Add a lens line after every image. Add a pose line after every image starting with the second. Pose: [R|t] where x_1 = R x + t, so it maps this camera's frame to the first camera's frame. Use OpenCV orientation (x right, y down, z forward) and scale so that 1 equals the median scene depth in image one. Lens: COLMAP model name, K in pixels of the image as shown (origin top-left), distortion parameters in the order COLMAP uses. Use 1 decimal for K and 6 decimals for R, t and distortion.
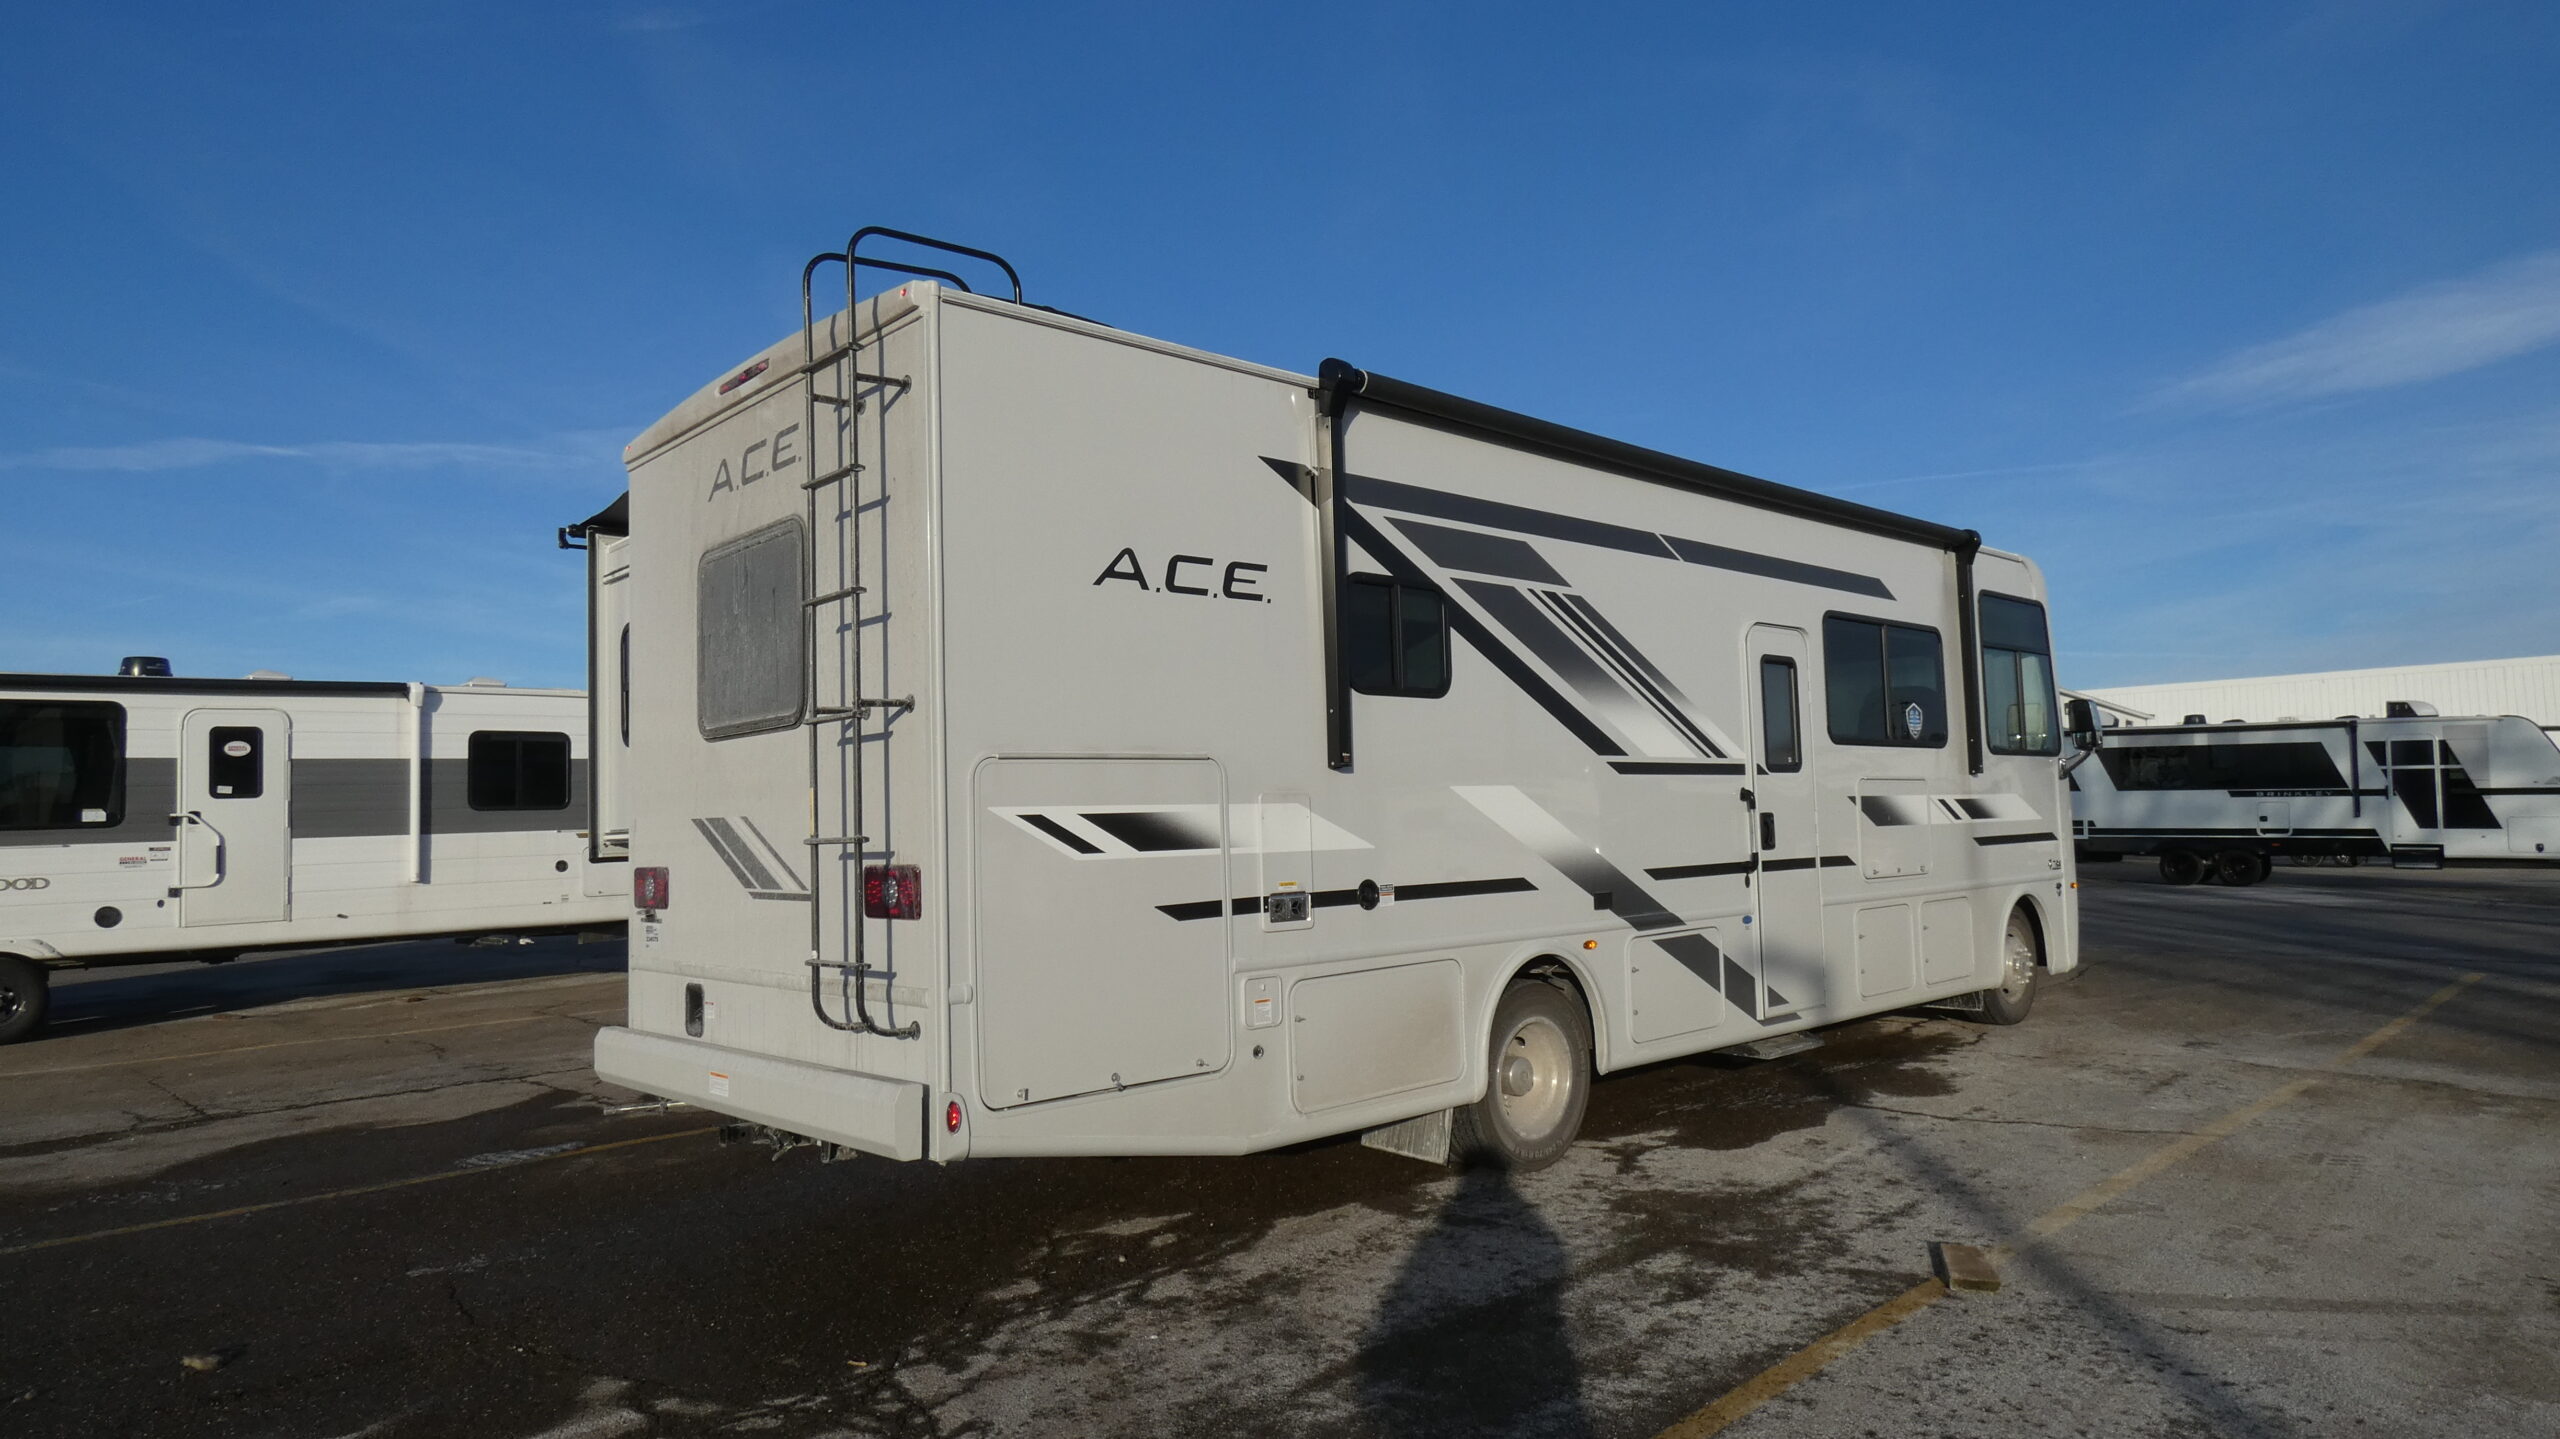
lens RADIAL K [[1519.8, 0, 1264.4], [0, 1519.8, 726.7], [0, 0, 1]] dist [-0.008613, 0.001926]
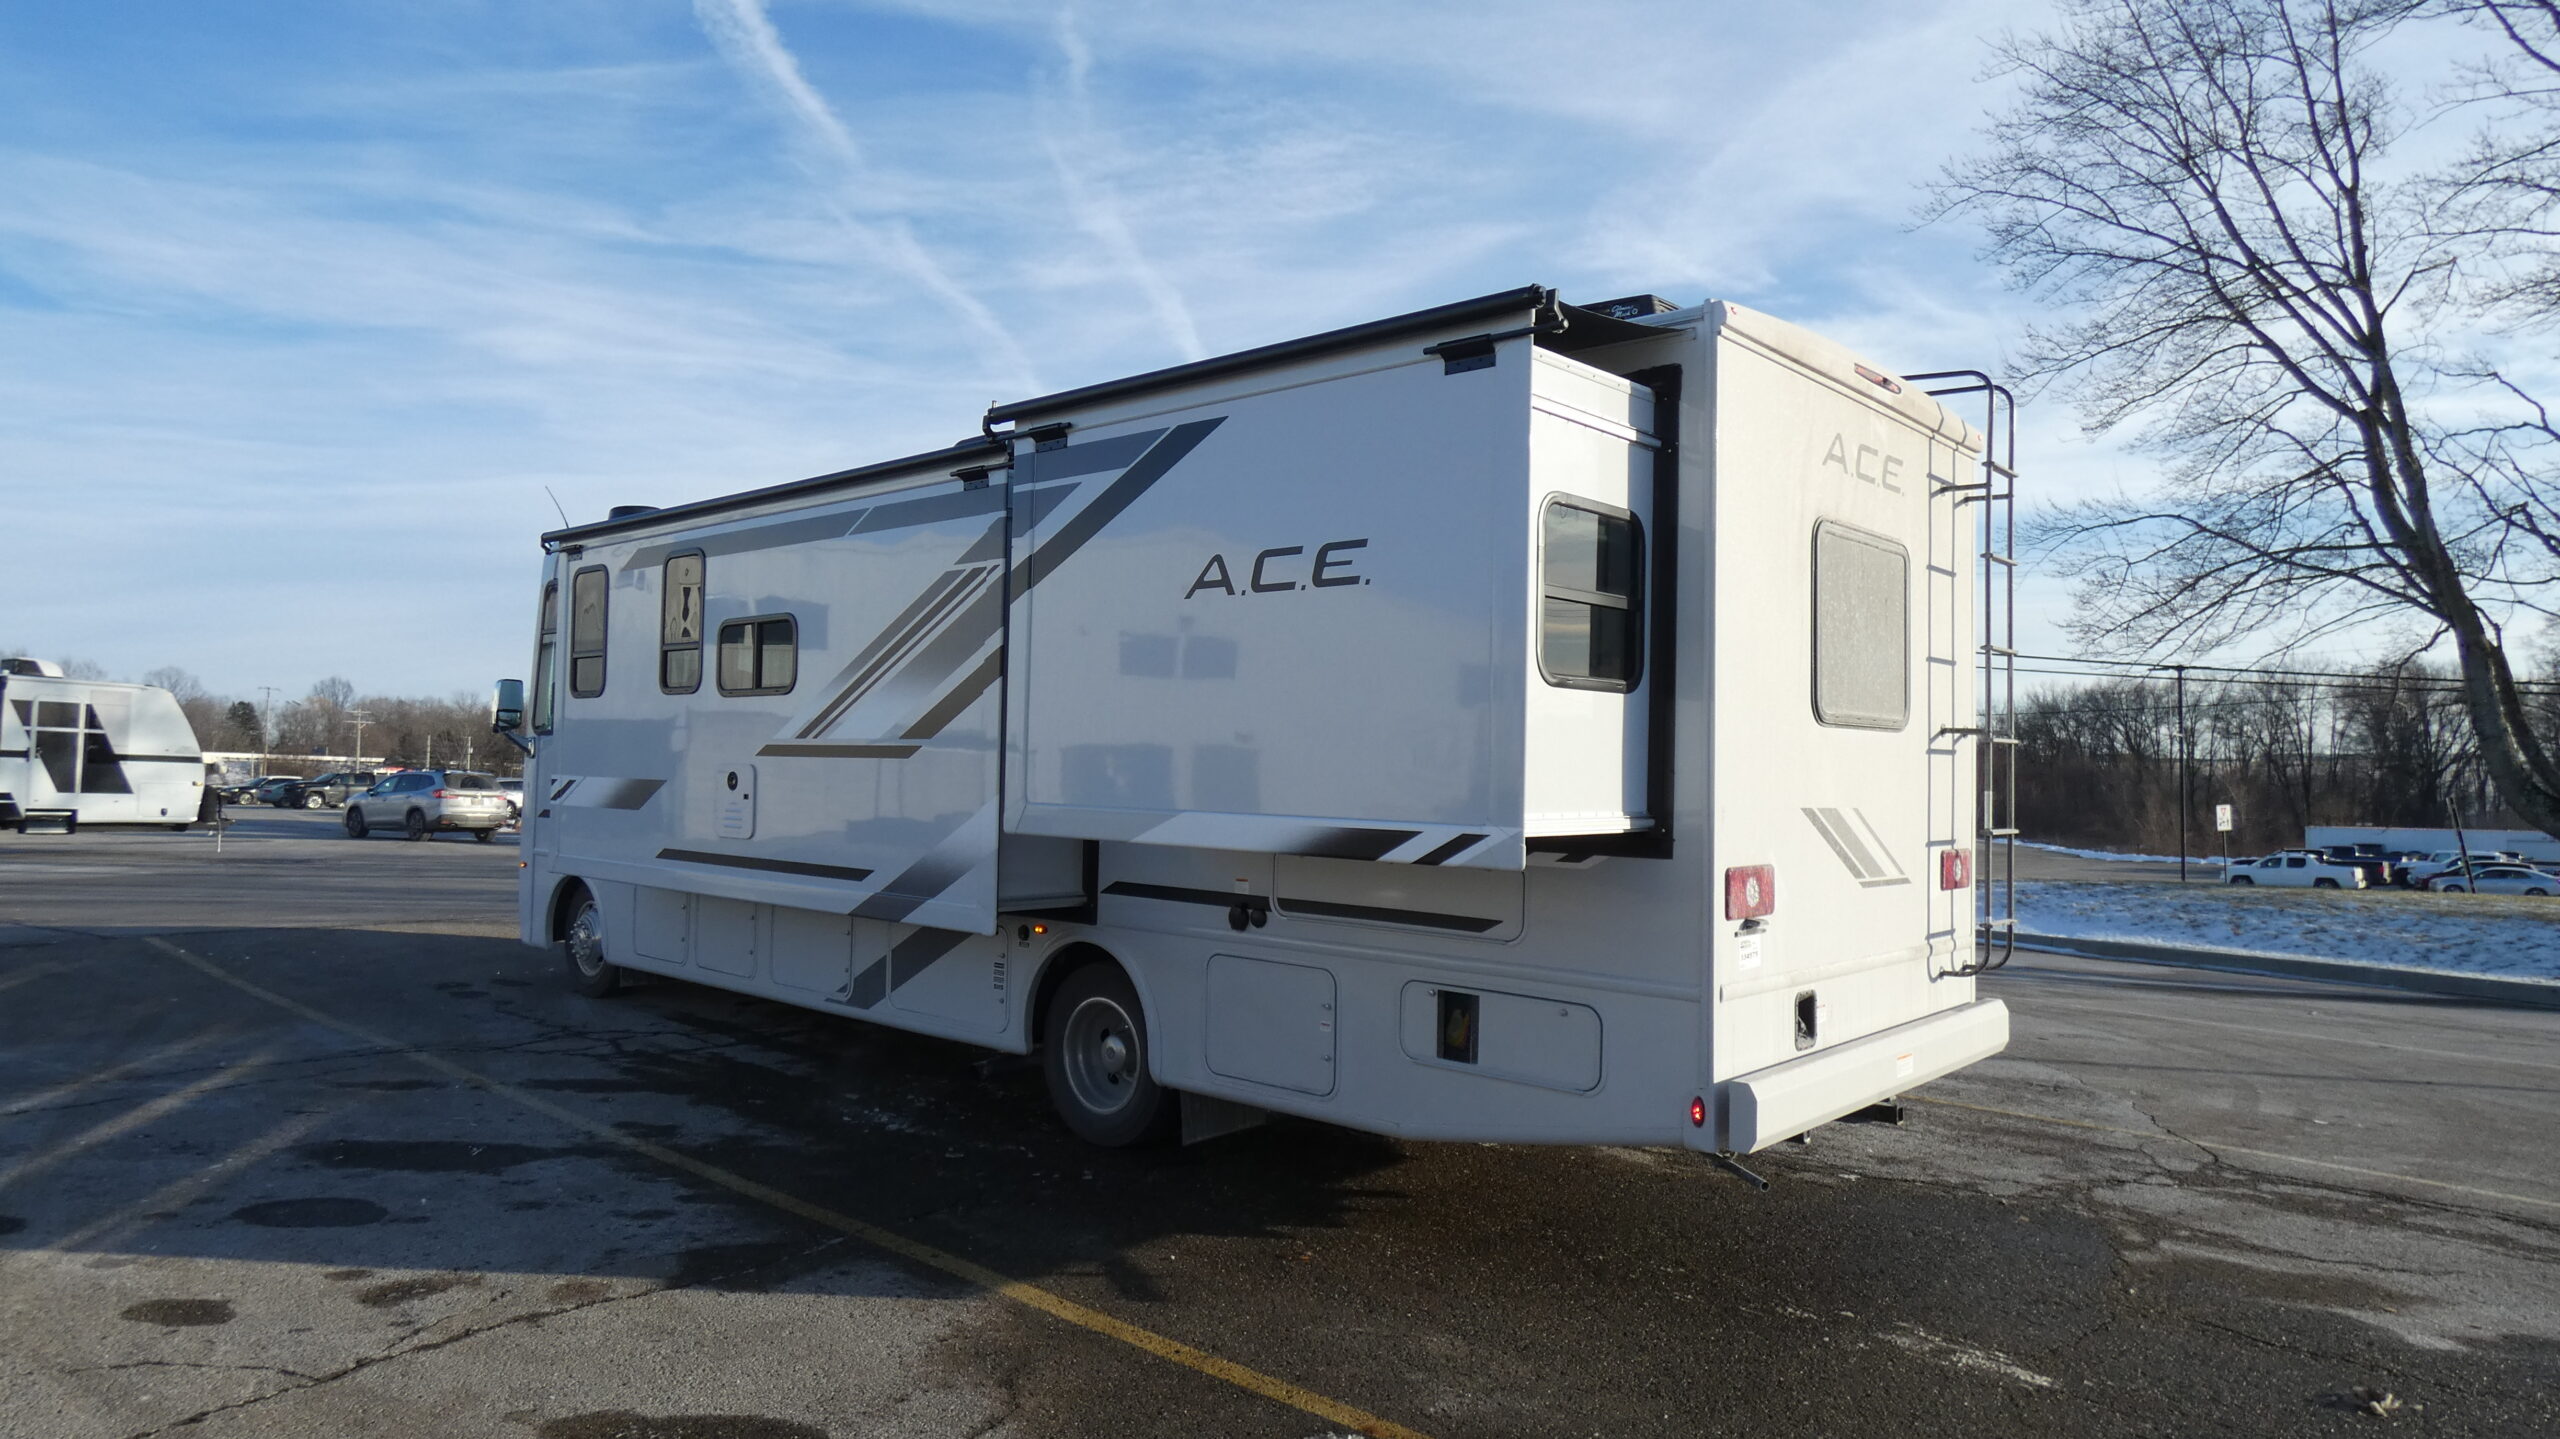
lens RADIAL K [[1519.8, 0, 1265.2], [0, 1519.8, 712.6], [0, 0, 1]] dist [-0.008613, 0.001926]
pose [[-0.097245, 0.064351, 0.993178, -1.159487], [-0.083110, 0.993897, -0.072535, 0.089835], [-0.991784, -0.089597, -0.091303, 1.313679]]
